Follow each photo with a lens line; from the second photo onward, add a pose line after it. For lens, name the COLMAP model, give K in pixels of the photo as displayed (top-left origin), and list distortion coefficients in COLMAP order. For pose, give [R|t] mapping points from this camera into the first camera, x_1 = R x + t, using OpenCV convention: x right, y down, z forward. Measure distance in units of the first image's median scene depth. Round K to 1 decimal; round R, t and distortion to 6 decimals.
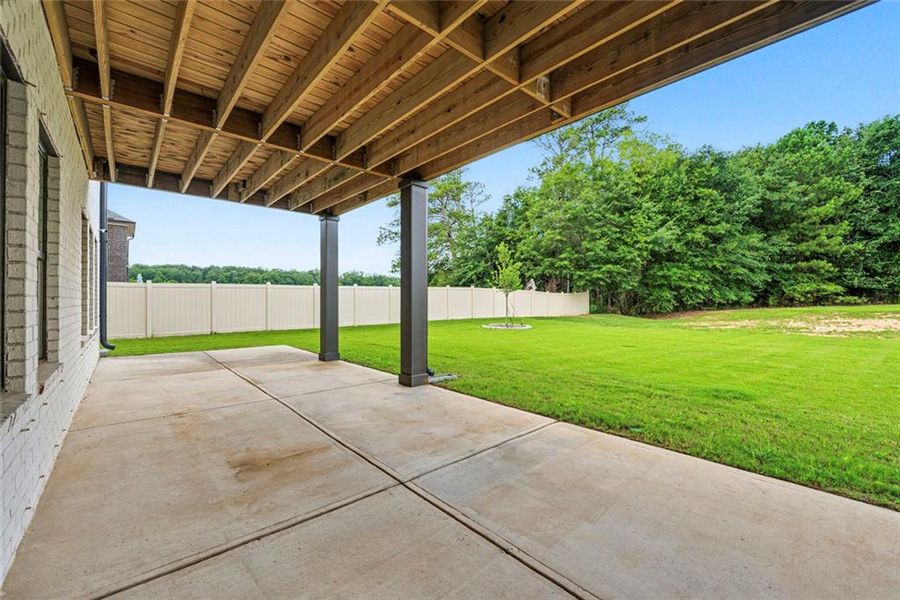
lens RADIAL K [[367.2, 0, 455.1], [0, 367.2, 299.6], [0, 0, 1]] dist [-0.019573, 0.001871]
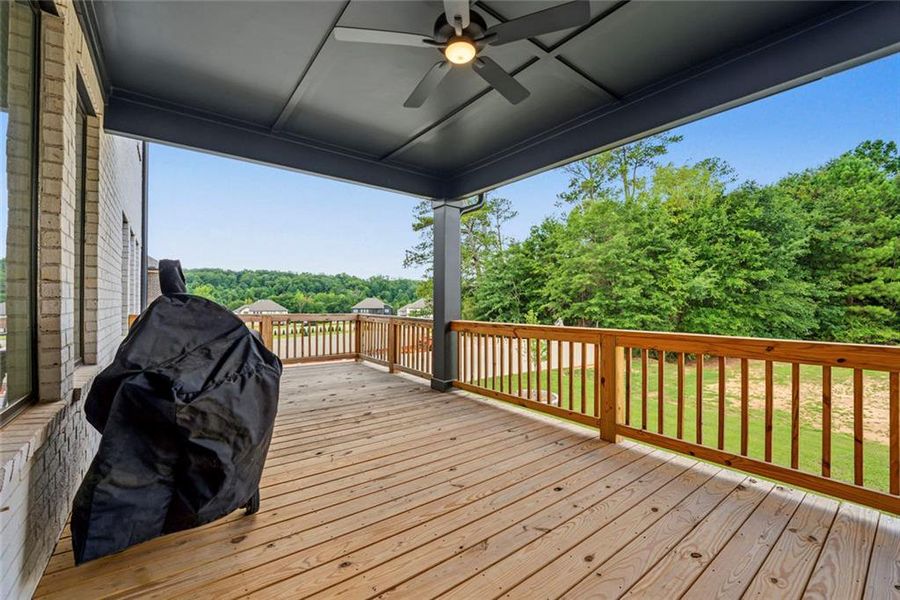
lens RADIAL K [[367.2, 0, 455.4], [0, 367.2, 305.8], [0, 0, 1]] dist [-0.019573, 0.001871]
pose [[0.997762, 0.009022, -0.066253, -0.004337], [-0.008719, 0.999950, 0.004861, -0.106241], [0.066294, -0.004273, 0.997791, 0.009234]]
